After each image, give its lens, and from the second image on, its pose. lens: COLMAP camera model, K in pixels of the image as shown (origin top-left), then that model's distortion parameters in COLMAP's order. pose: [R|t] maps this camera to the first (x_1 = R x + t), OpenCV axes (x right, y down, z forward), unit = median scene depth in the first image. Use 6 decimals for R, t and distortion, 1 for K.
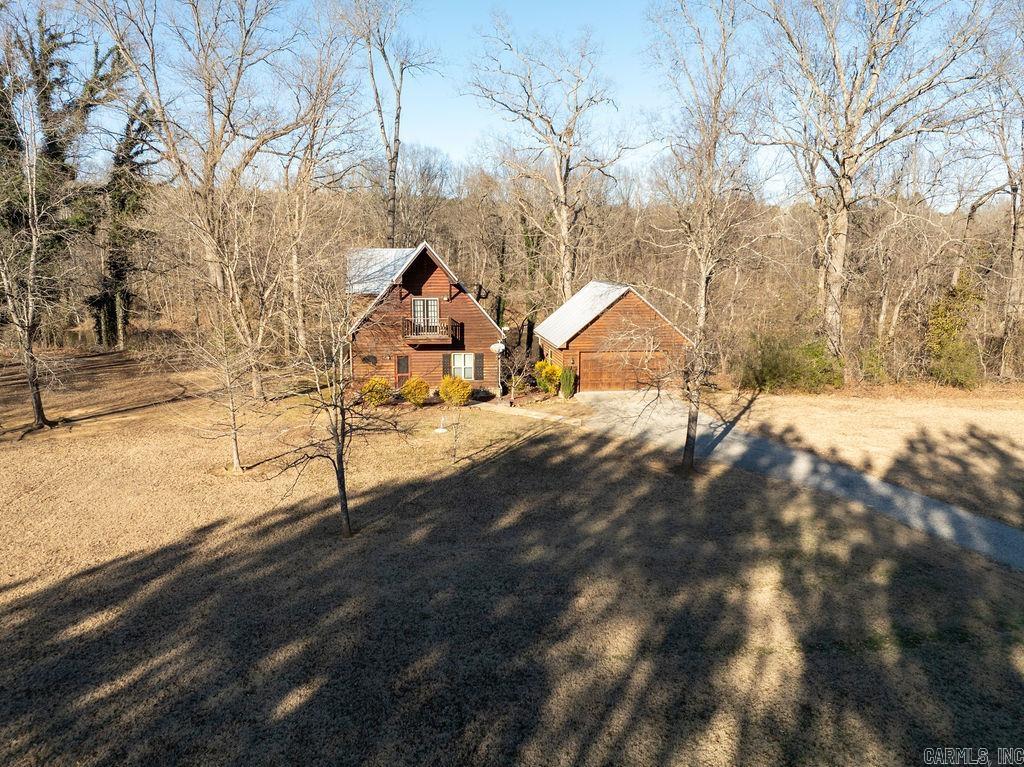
lens RADIAL K [[742.4, 0, 512.0], [0, 742.4, 383.5], [0, 0, 1]] dist [-0.004472, 0.000277]
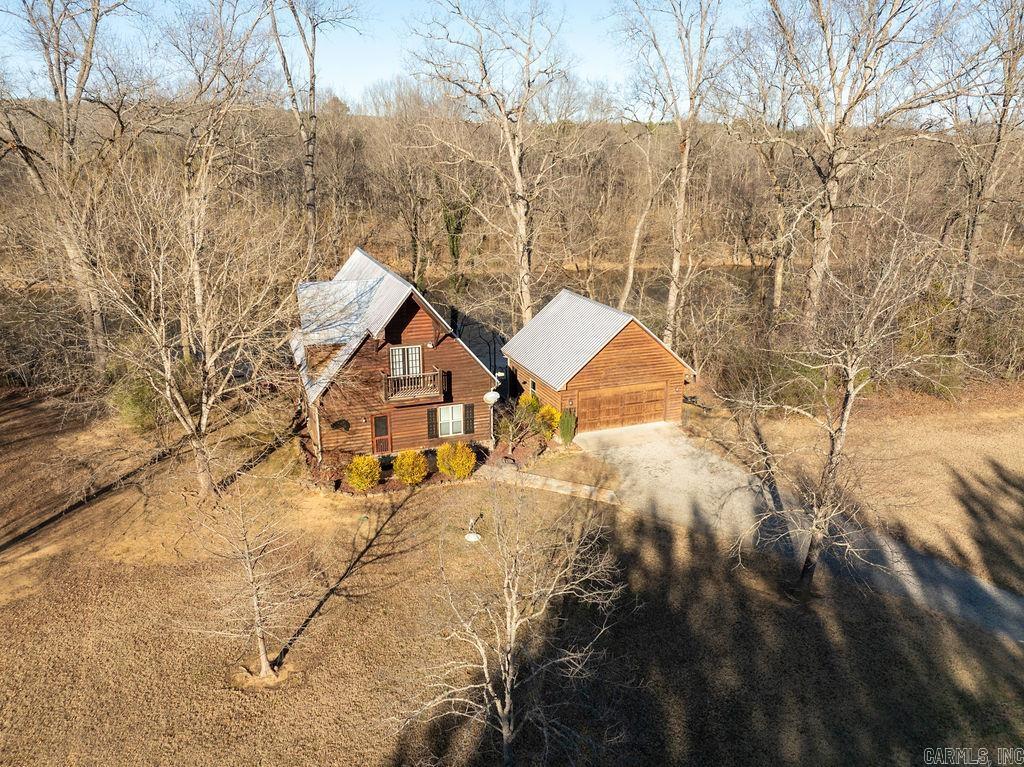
lens RADIAL K [[742.4, 0, 512.0], [0, 742.4, 383.5], [0, 0, 1]] dist [-0.004472, 0.000277]
pose [[0.974469, -0.068758, 0.213734, -0.178030], [0.042562, 0.991264, 0.124836, -0.169671], [-0.220450, -0.112551, 0.968883, 0.167121]]
